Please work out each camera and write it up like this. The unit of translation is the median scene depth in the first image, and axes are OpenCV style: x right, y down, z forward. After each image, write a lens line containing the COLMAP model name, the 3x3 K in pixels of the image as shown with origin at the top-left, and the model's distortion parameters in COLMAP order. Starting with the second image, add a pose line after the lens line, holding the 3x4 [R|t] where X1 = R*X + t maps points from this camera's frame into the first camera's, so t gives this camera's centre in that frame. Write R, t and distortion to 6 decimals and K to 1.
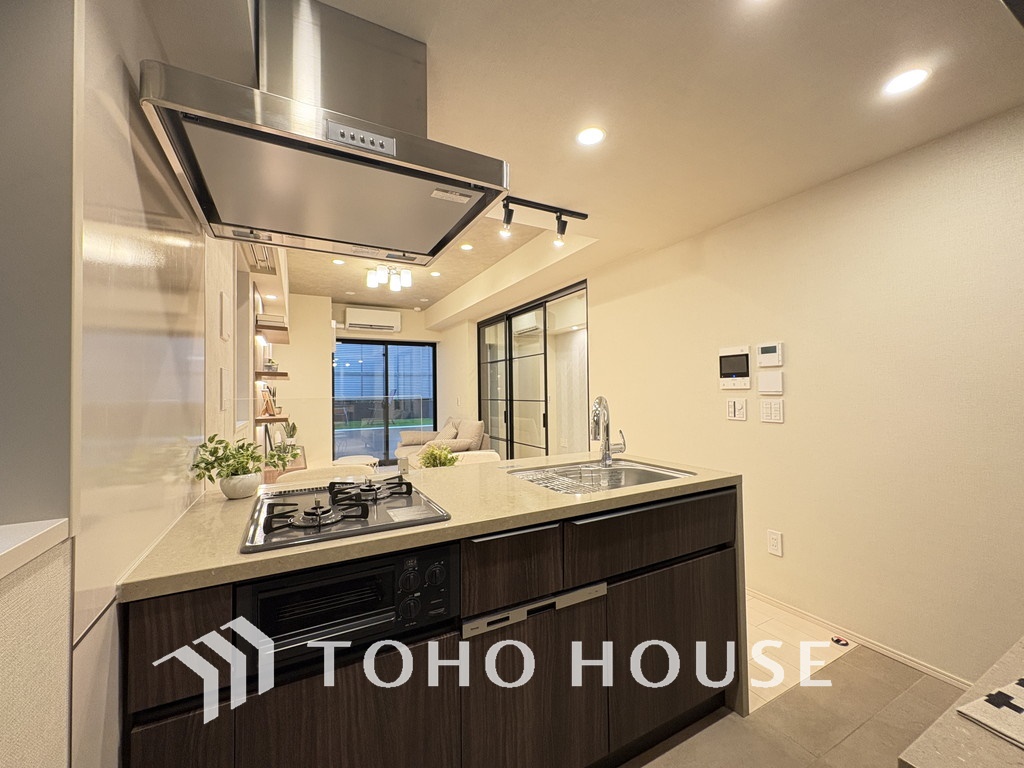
lens RADIAL K [[407.6, 0, 513.0], [0, 407.6, 382.9], [0, 0, 1]] dist [-0.000366, -0.000093]
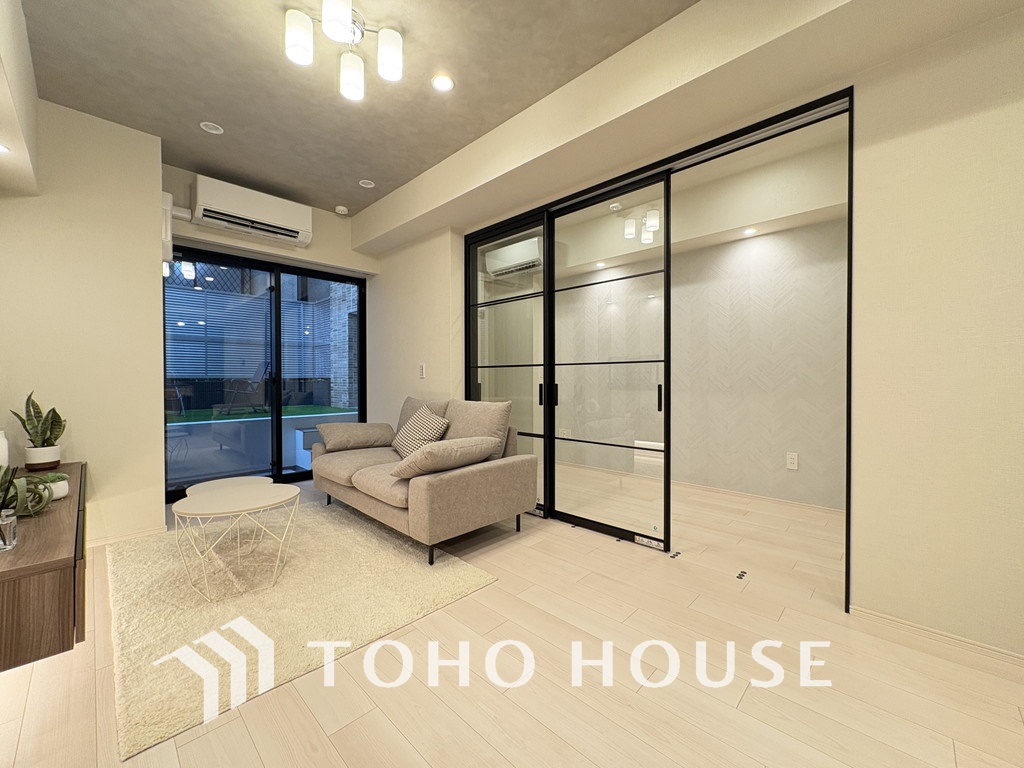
lens RADIAL K [[407.6, 0, 513.0], [0, 407.6, 382.9], [0, 0, 1]] dist [-0.000366, -0.000093]
pose [[0.950545, 0.008699, 0.310465, -0.227420], [-0.017727, 0.999498, 0.026267, 0.052119], [-0.310081, -0.030471, 0.950222, 0.470592]]
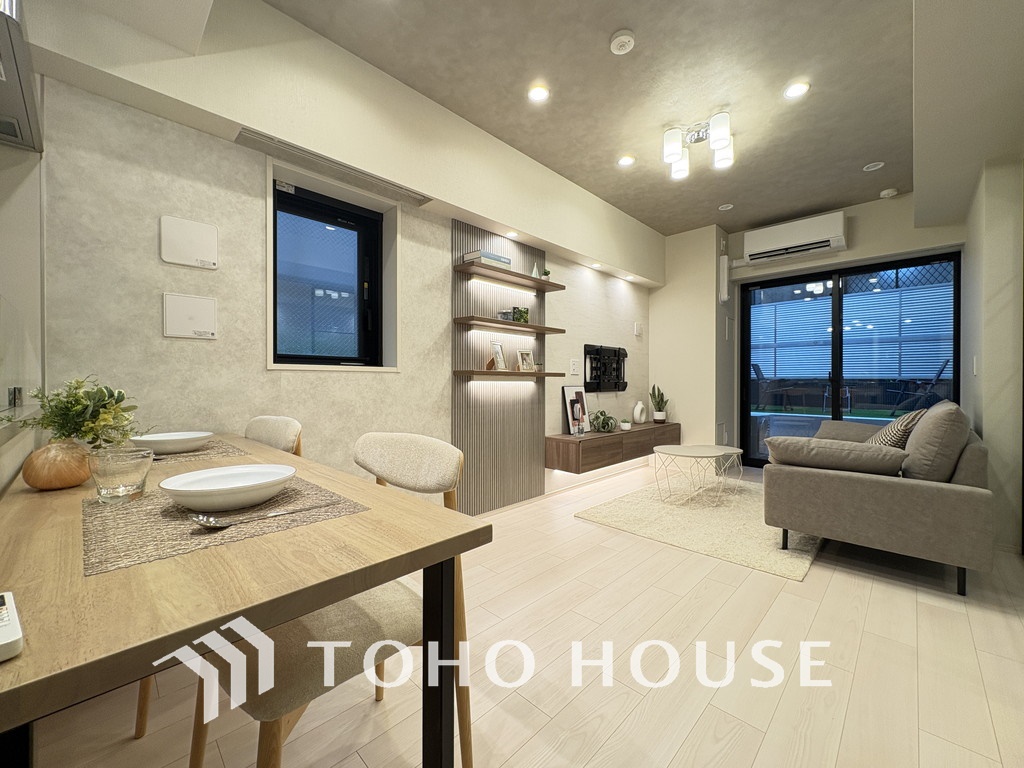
lens RADIAL K [[407.6, 0, 513.0], [0, 407.6, 382.9], [0, 0, 1]] dist [-0.000366, -0.000093]
pose [[0.300054, 0.018624, -0.953740, 0.155511], [0.013928, 0.999617, 0.023902, 0.053516], [0.953820, -0.020455, 0.299680, 0.475381]]
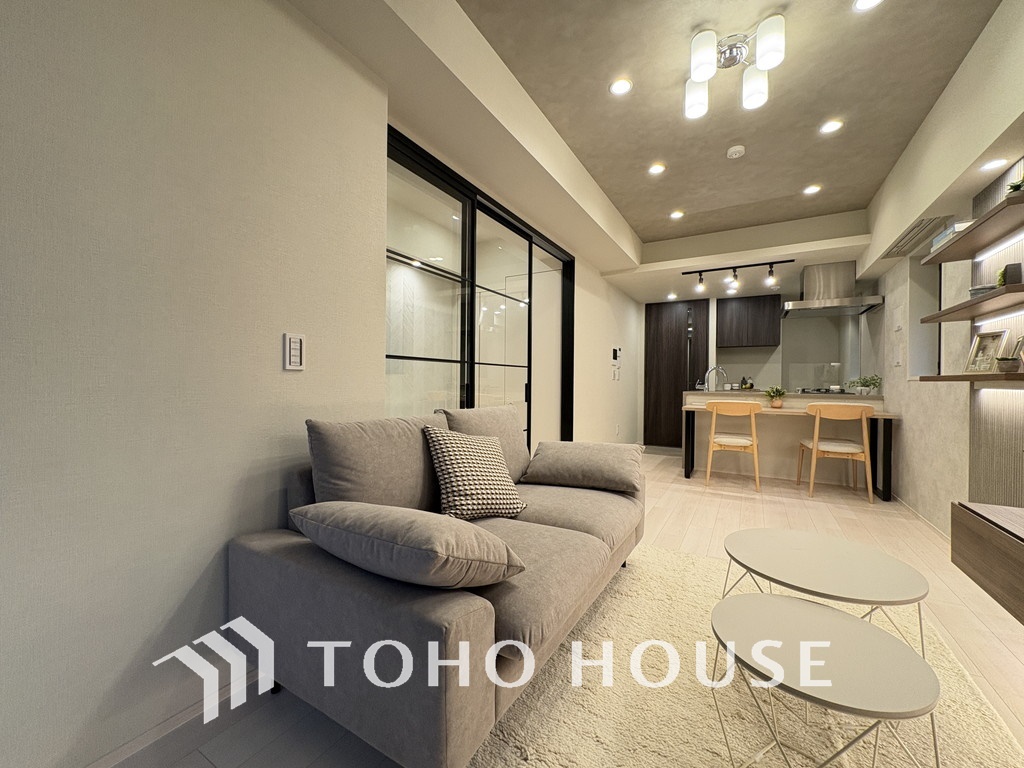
lens RADIAL K [[407.6, 0, 513.0], [0, 407.6, 382.9], [0, 0, 1]] dist [-0.000366, -0.000093]
pose [[-0.520971, 0.005695, 0.853555, -0.468211], [-0.021232, 0.999582, -0.019628, 0.075339], [-0.853310, -0.028349, -0.520632, 1.194612]]
